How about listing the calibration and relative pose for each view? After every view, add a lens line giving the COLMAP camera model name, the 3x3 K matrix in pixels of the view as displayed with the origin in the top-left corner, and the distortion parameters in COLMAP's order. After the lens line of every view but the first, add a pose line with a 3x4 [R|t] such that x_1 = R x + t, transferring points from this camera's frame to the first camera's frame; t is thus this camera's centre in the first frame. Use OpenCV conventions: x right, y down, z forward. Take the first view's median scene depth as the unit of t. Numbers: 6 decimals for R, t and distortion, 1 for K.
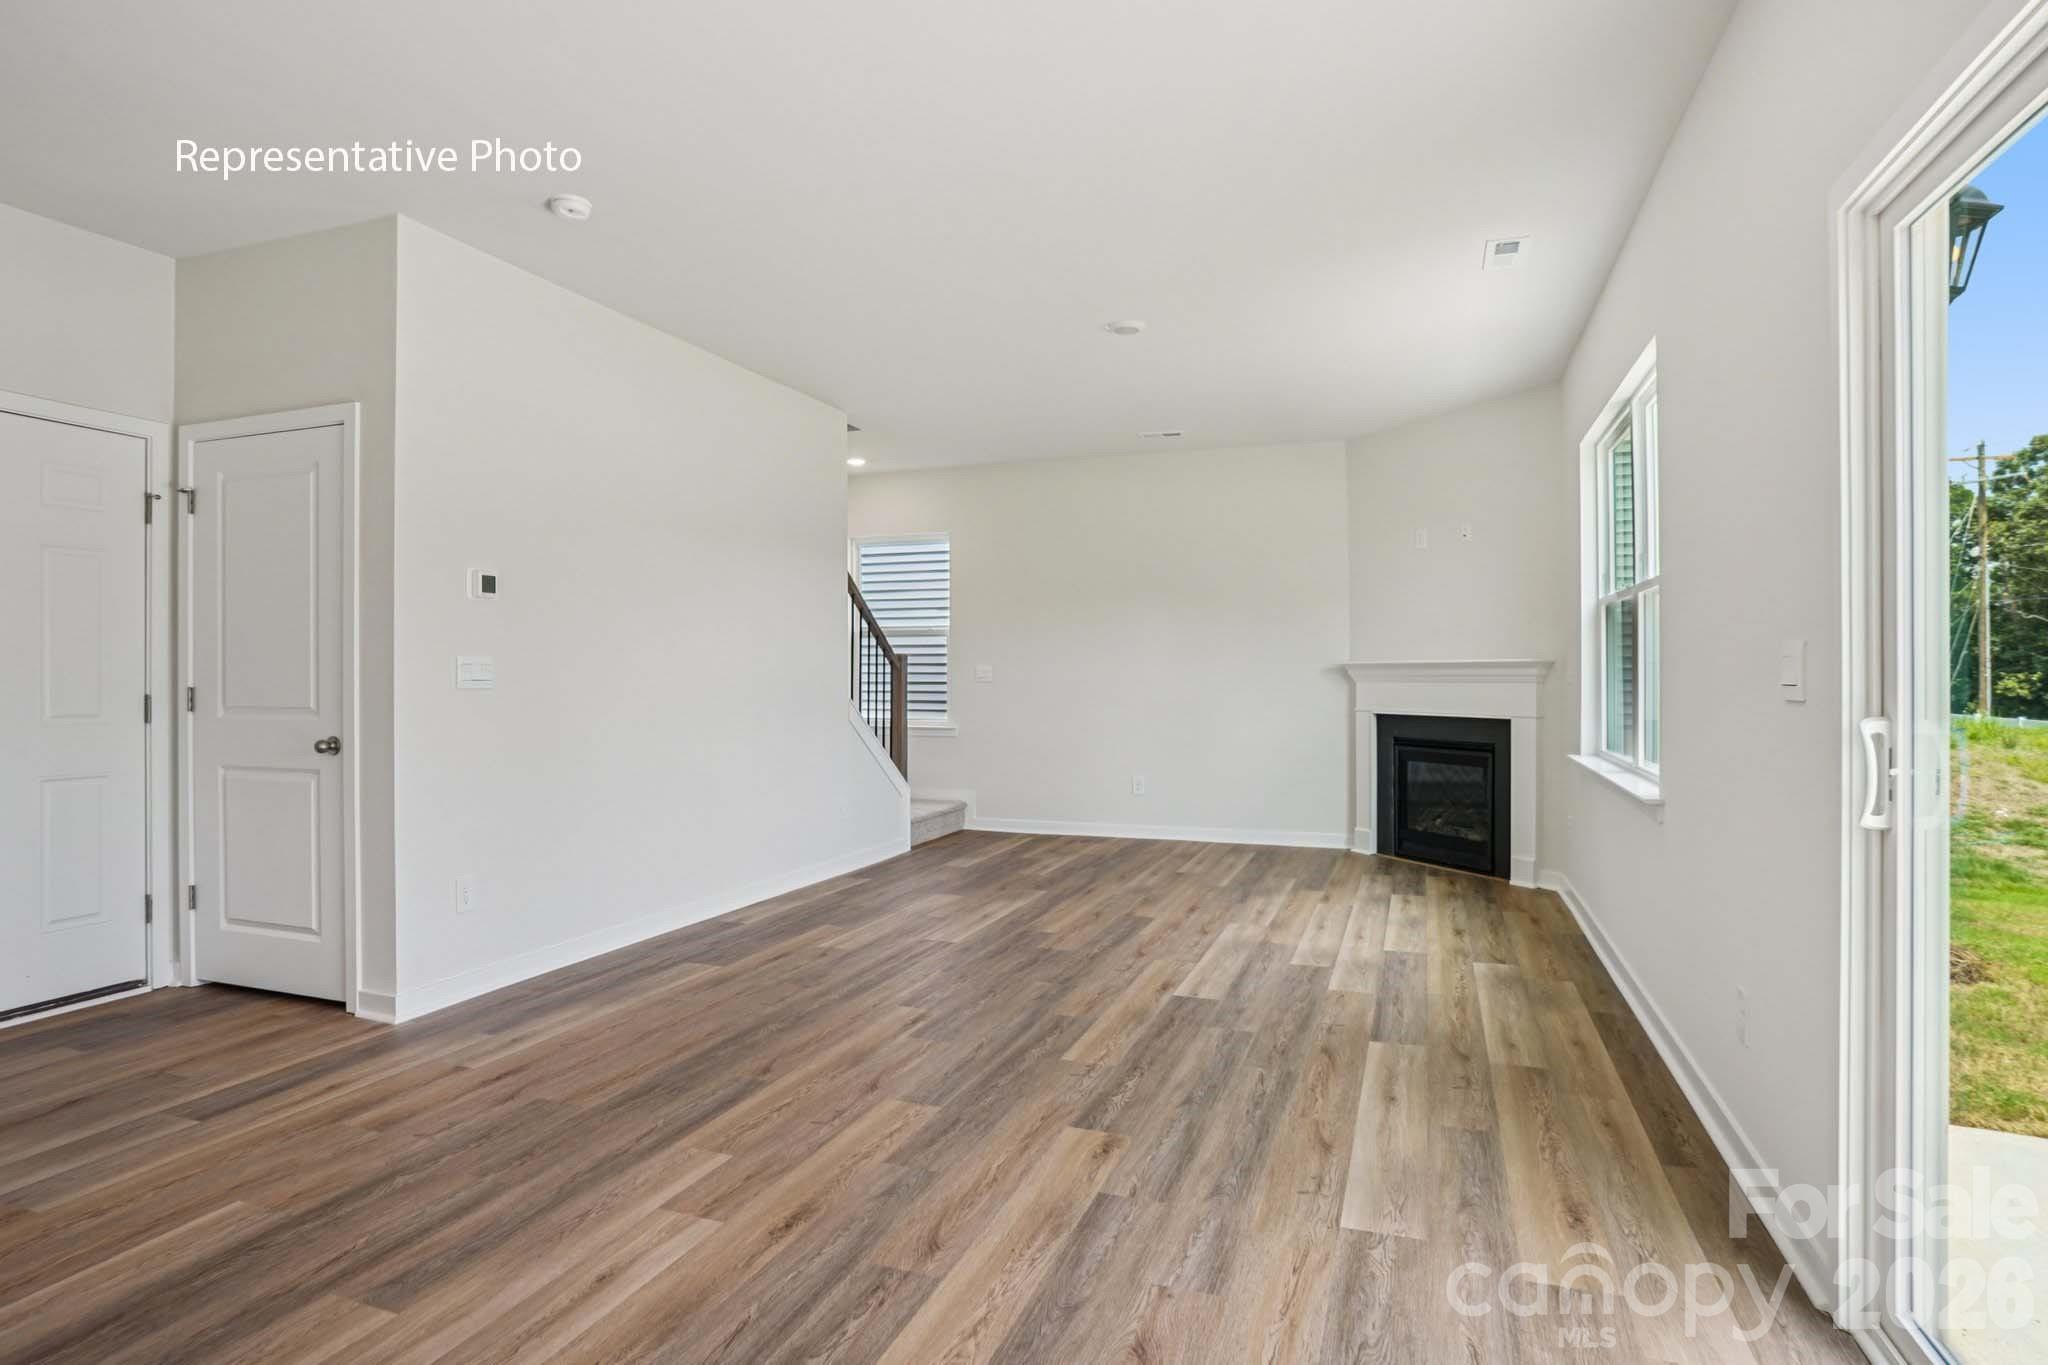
lens RADIAL K [[1110.5, 0, 1029.7], [0, 1110.5, 662.6], [0, 0, 1]] dist [-0.063177, 0.032276]
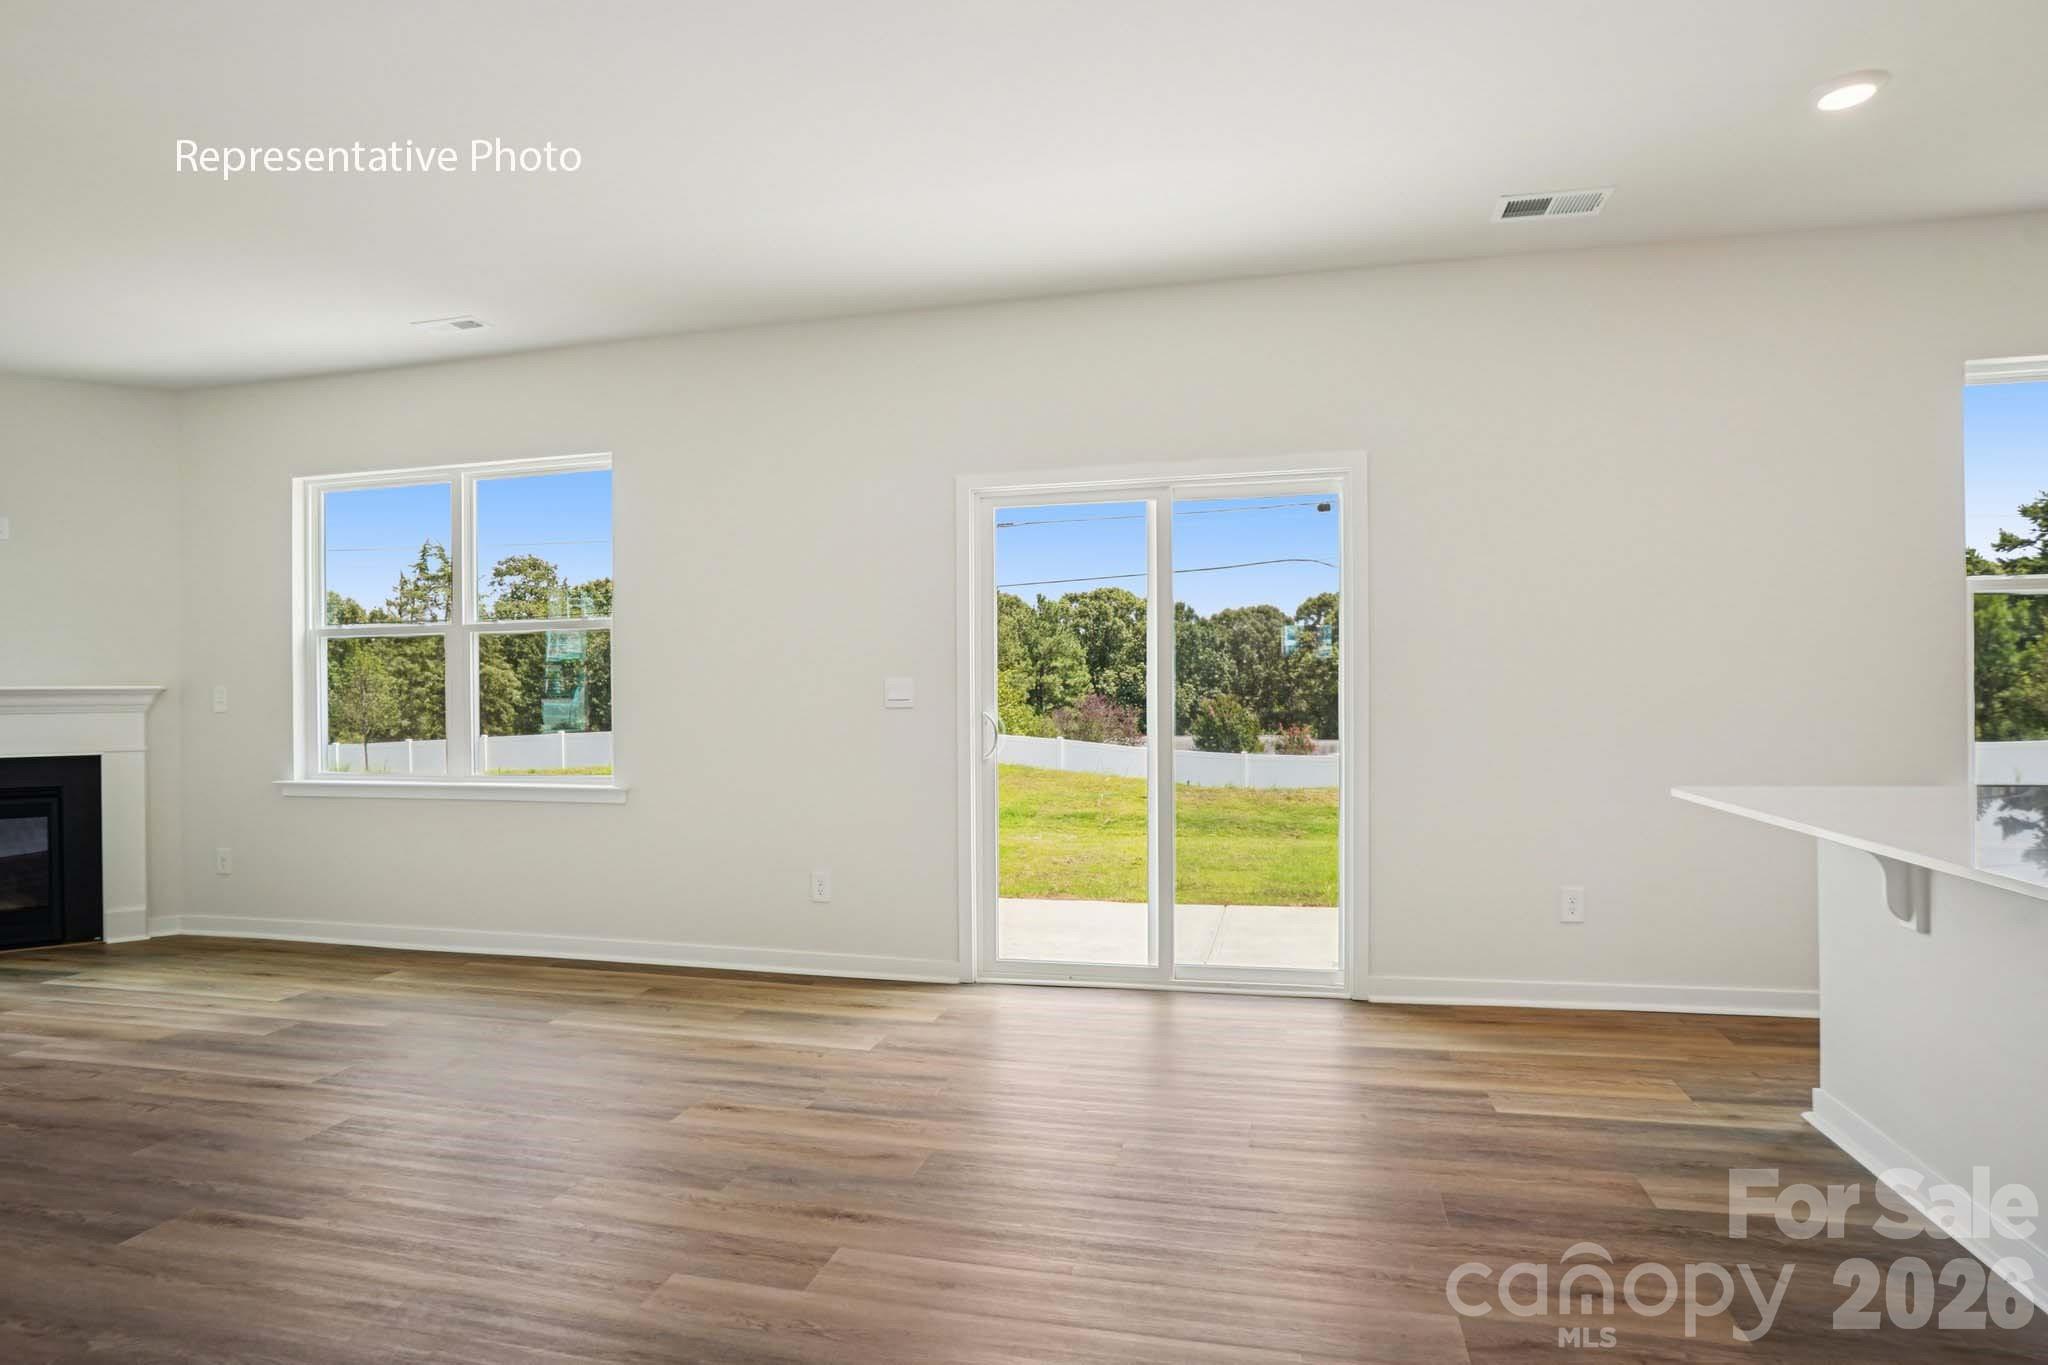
lens RADIAL K [[1110.5, 0, 1033.0], [0, 1110.5, 695.6], [0, 0, 1]] dist [-0.063177, 0.032276]
pose [[-0.124429, 0.000501, 0.992228, -1.134656], [-0.001980, 0.999998, -0.000754, 0.007298], [-0.992227, -0.002059, -0.124428, 0.830417]]
